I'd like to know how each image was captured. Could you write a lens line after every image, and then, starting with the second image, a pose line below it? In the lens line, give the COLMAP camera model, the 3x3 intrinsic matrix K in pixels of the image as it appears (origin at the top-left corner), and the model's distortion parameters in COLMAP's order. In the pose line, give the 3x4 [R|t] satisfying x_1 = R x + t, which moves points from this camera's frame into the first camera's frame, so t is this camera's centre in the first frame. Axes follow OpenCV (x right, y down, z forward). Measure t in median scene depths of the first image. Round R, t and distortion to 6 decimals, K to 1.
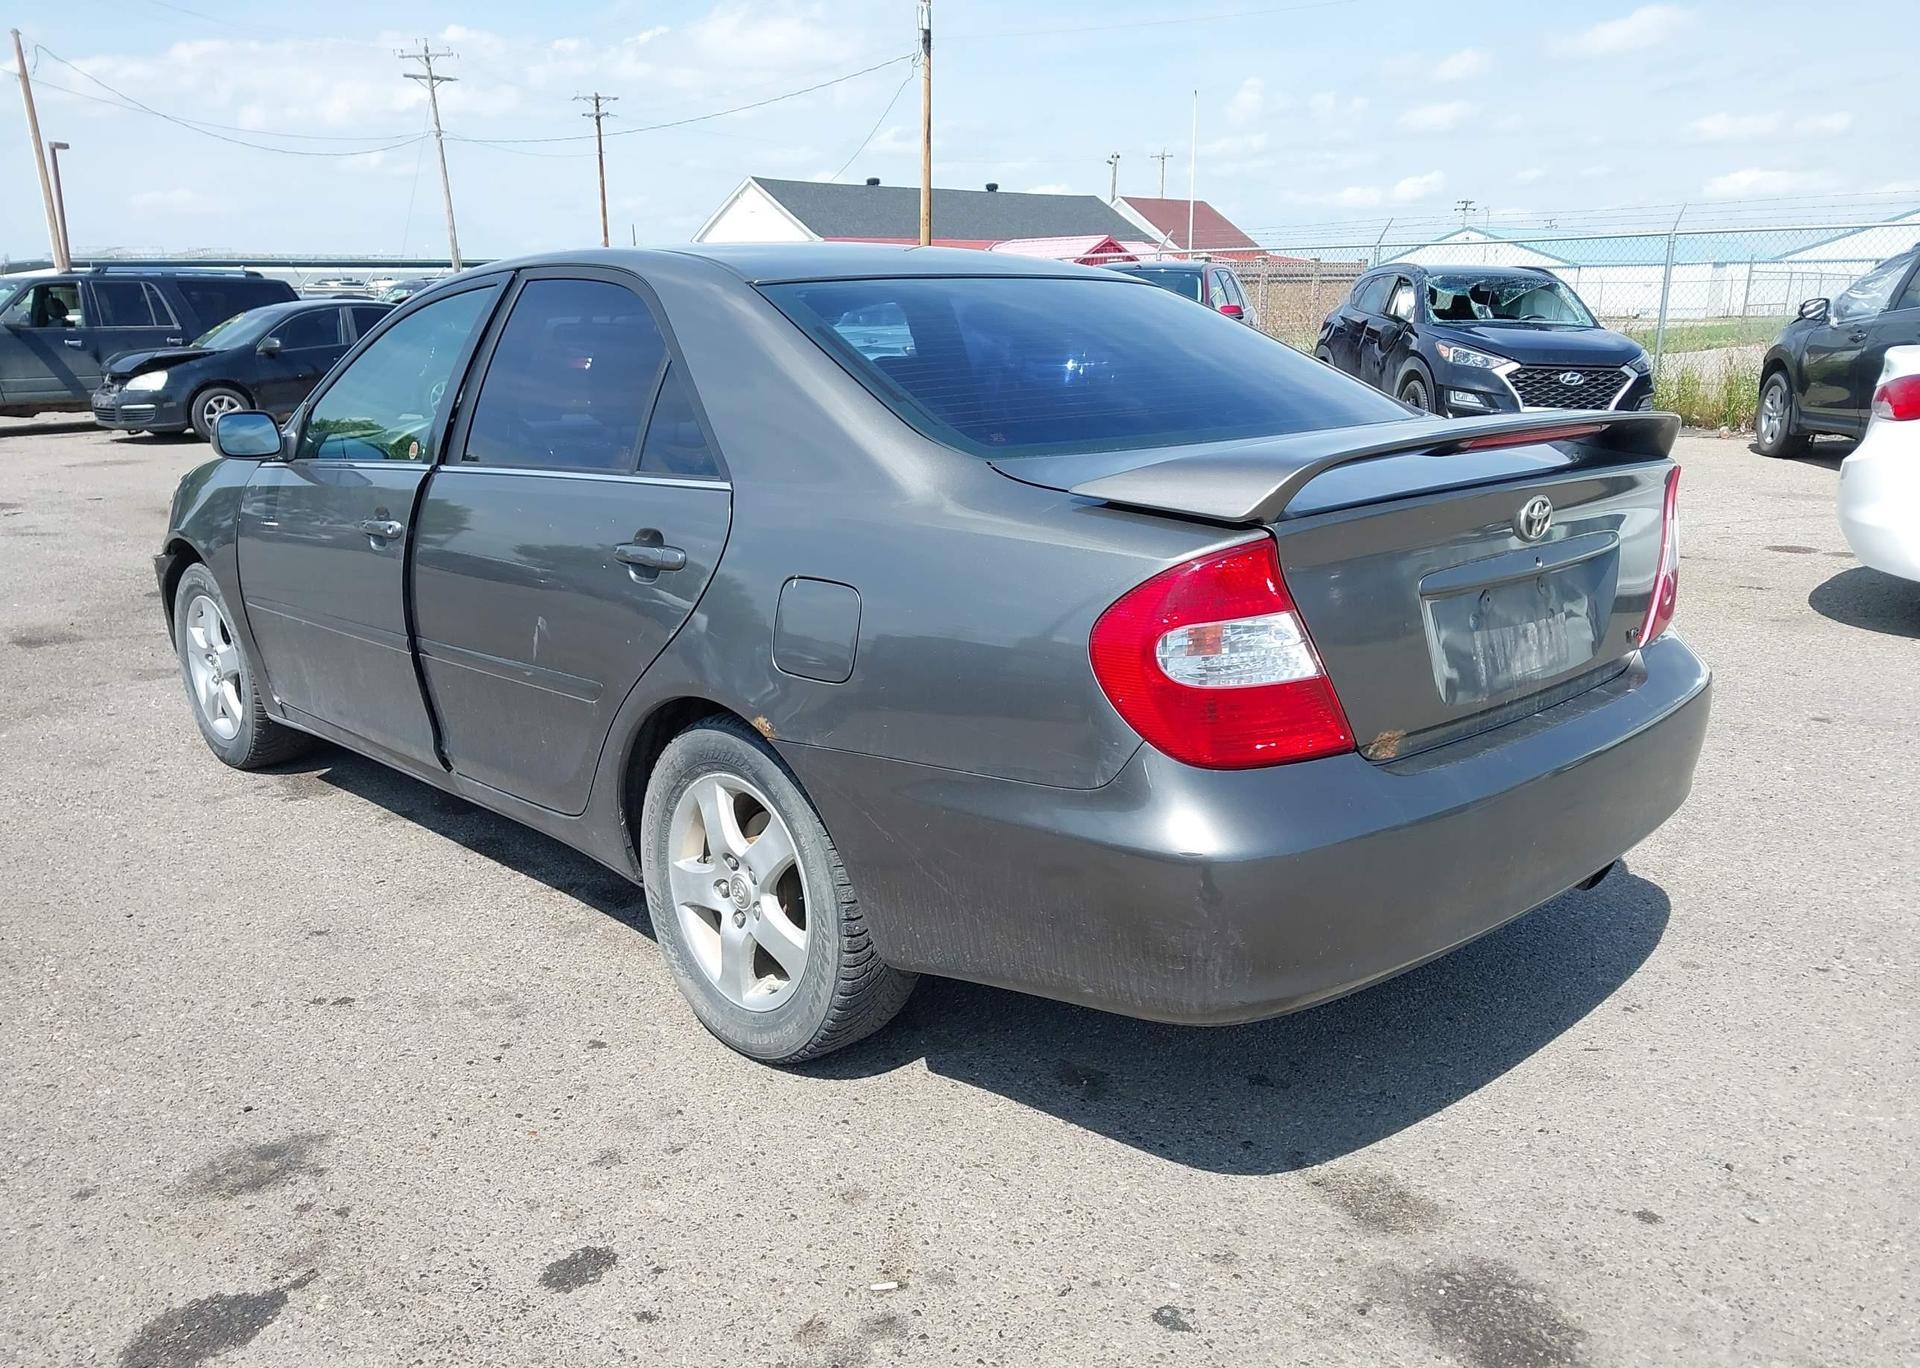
lens RADIAL K [[1532.0, 0, 969.8], [0, 1532.0, 699.7], [0, 0, 1]] dist [0.018035, -0.018937]
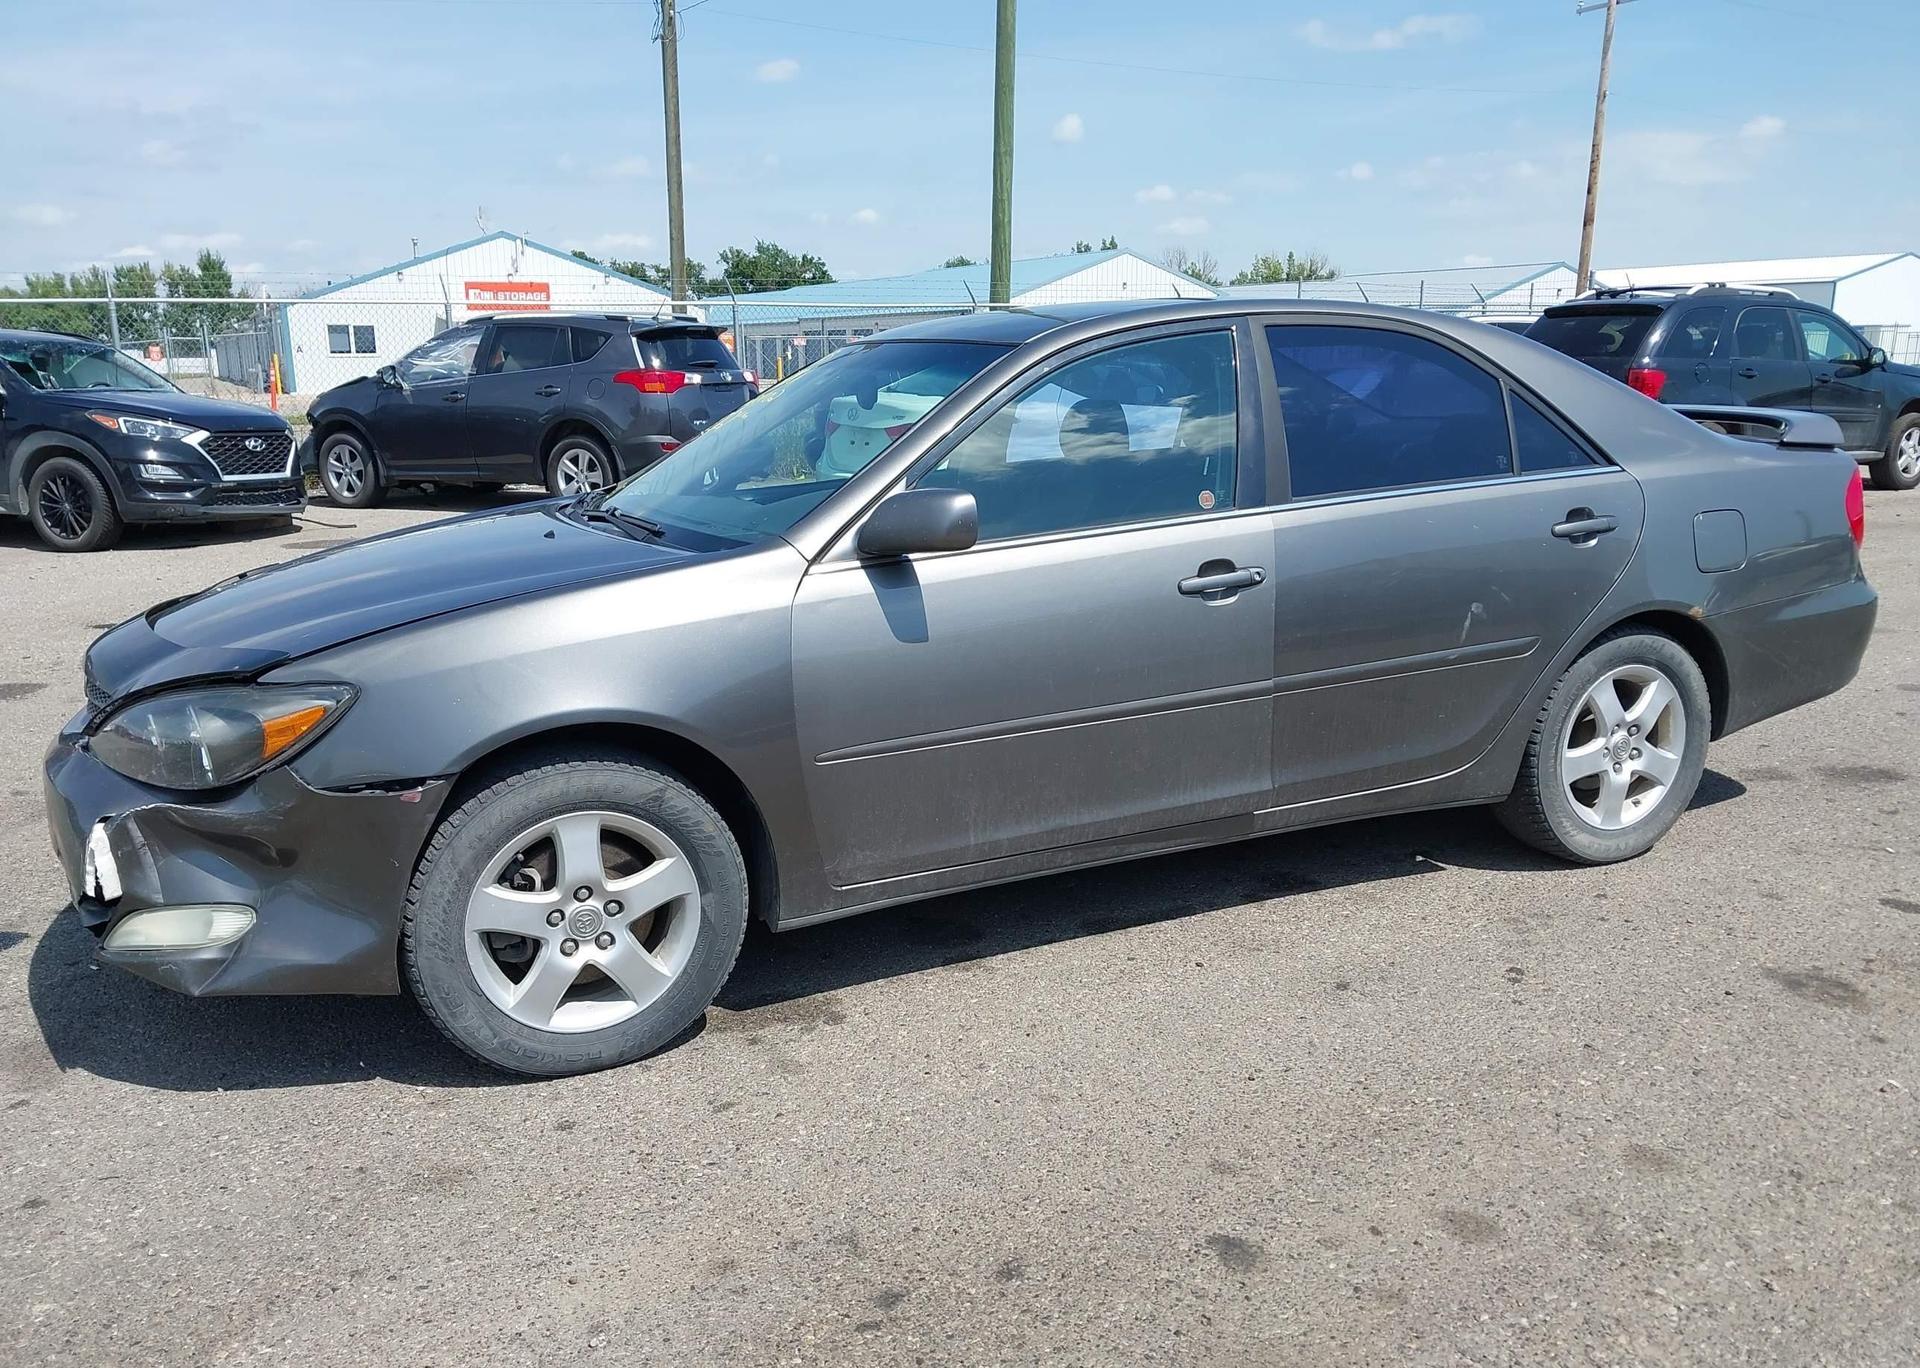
lens RADIAL K [[1532.0, 0, 977.1], [0, 1532.0, 693.8], [0, 0, 1]] dist [0.018035, -0.018937]
pose [[0.327319, -0.199352, 0.923646, -1.486657], [0.245282, 0.961910, 0.120688, -0.219221], [-0.912524, 0.187050, 0.363748, 0.898100]]
